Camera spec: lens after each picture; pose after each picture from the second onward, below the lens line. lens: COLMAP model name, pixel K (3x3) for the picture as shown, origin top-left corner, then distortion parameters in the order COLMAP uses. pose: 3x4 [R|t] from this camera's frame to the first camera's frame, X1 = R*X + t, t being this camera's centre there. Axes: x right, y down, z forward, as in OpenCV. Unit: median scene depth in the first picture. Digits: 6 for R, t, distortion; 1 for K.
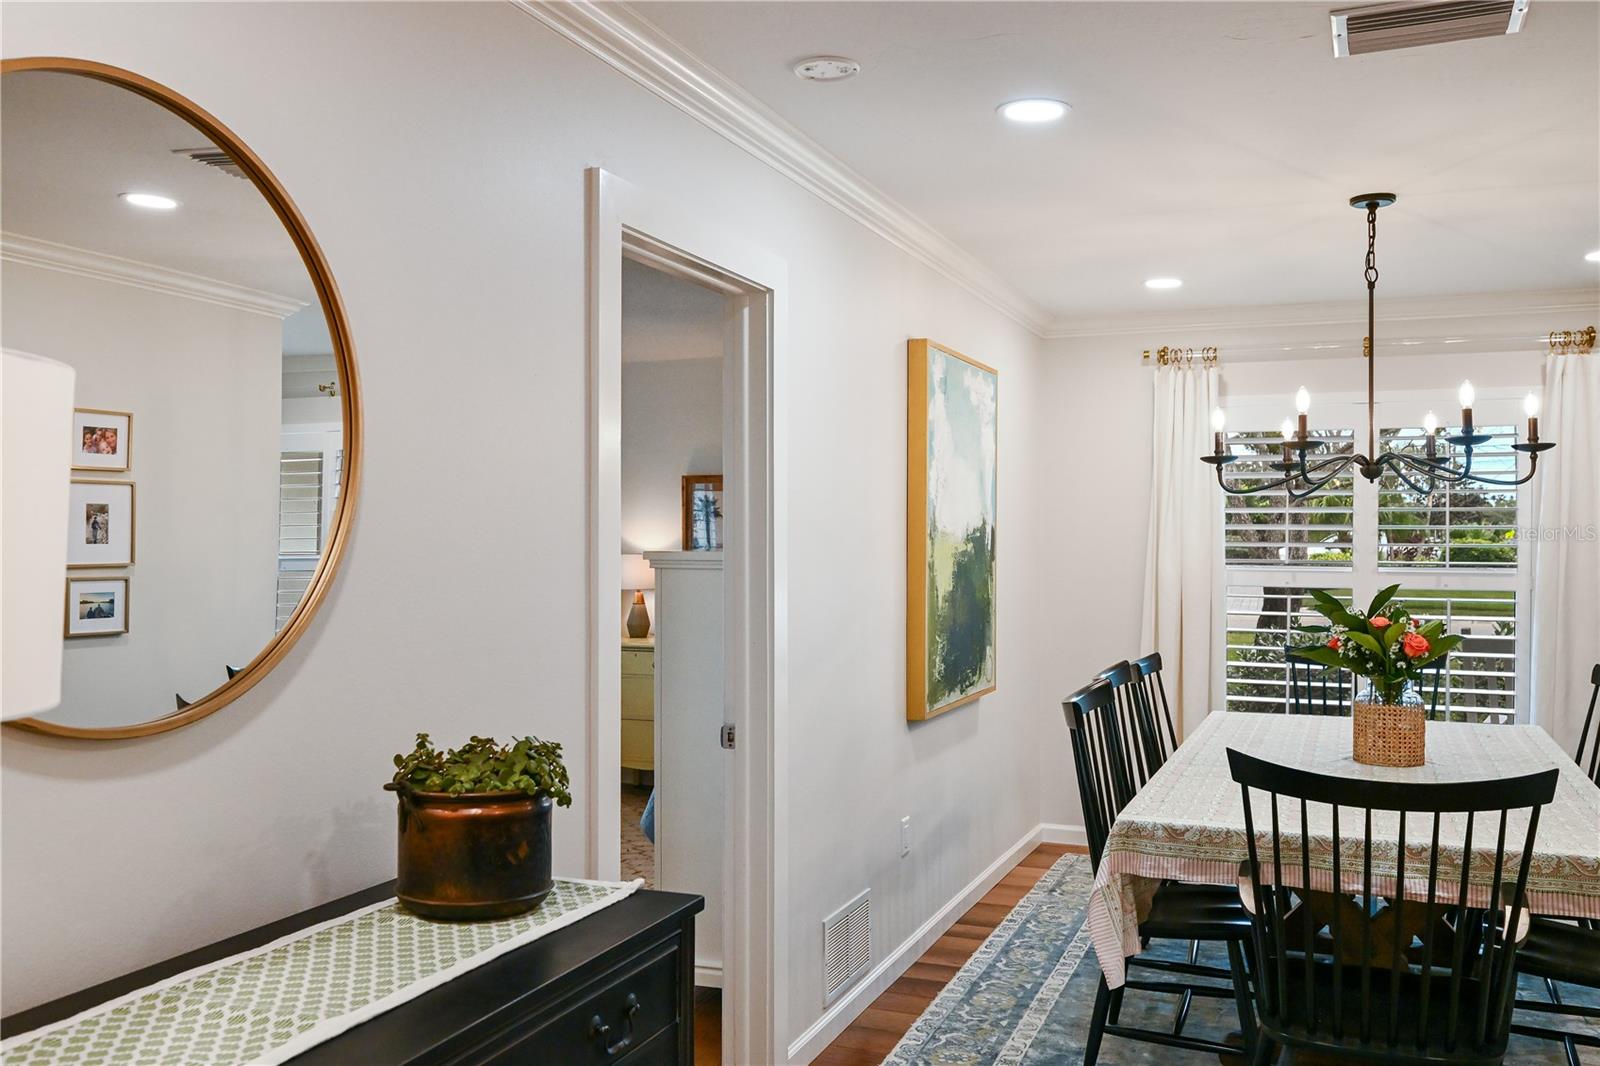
lens RADIAL K [[1349.9, 0, 798.3], [0, 1349.9, 548.0], [0, 0, 1]] dist [0.003587, -0.002561]
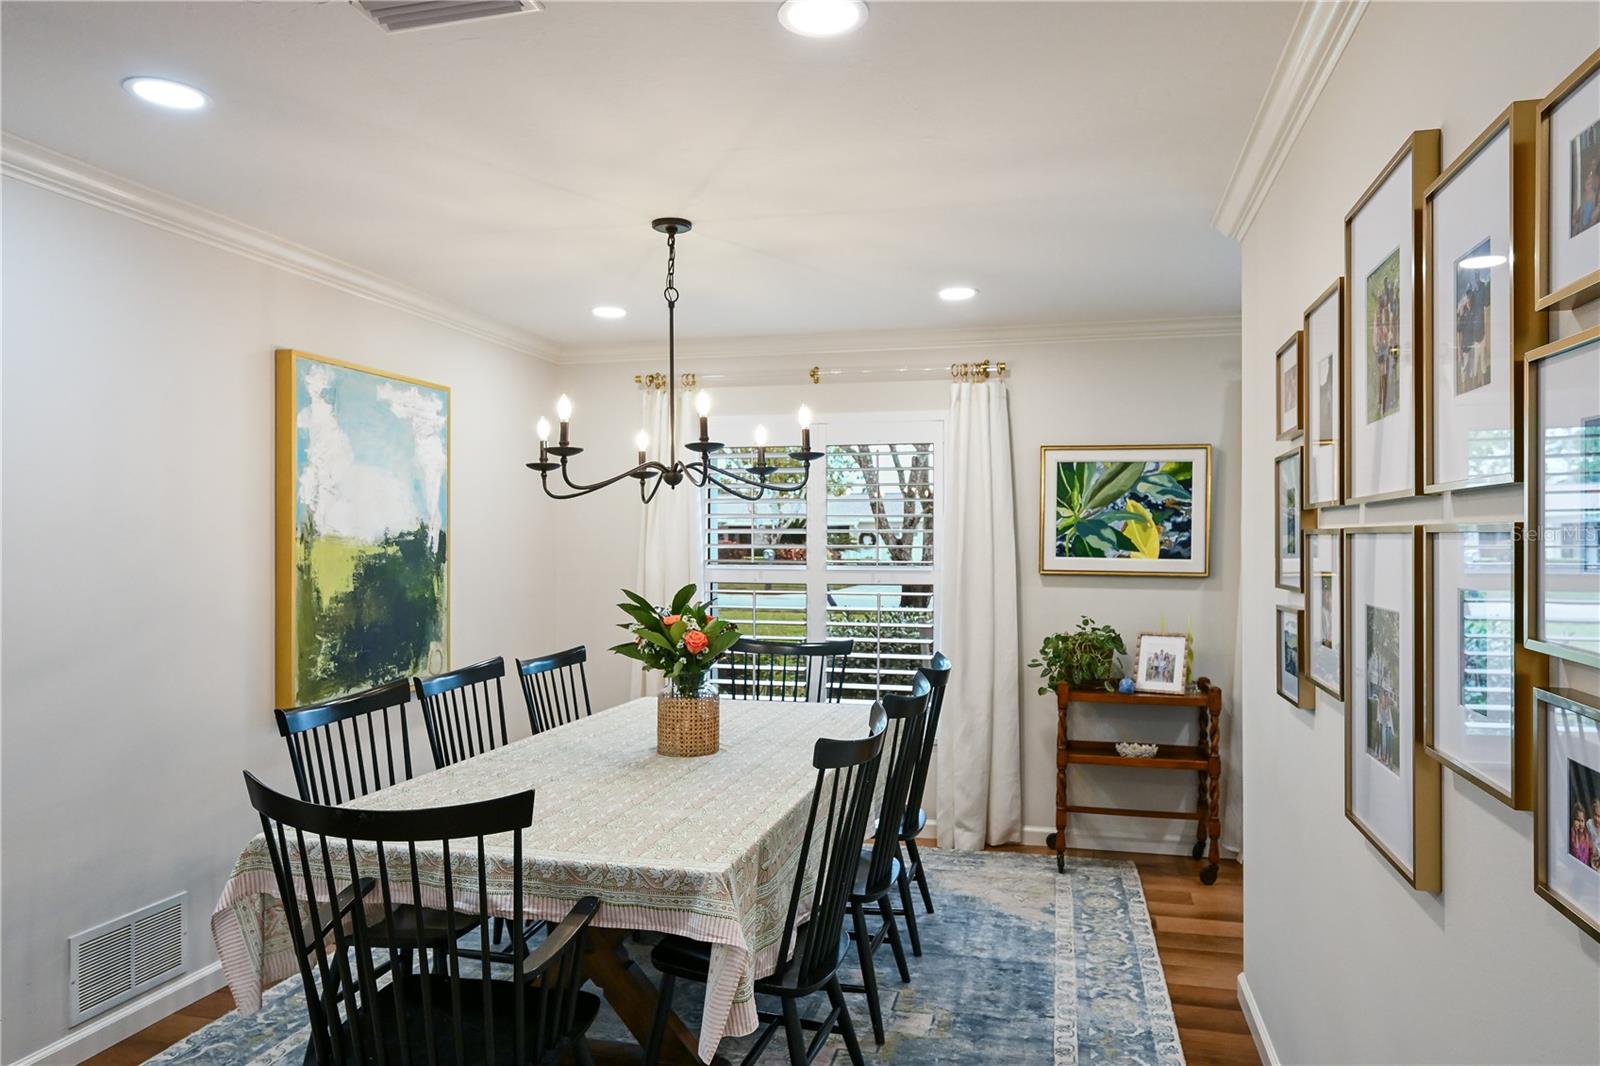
lens RADIAL K [[1052.1, 0, 800.0], [0, 1052.1, 533.0], [0, 0, 1]] dist [0.003572, 0.002495]
pose [[0.990008, -0.001971, 0.141000, 0.393678], [0.004058, 0.999886, -0.014515, -0.000966], [-0.140955, 0.014942, 0.989903, 0.157527]]
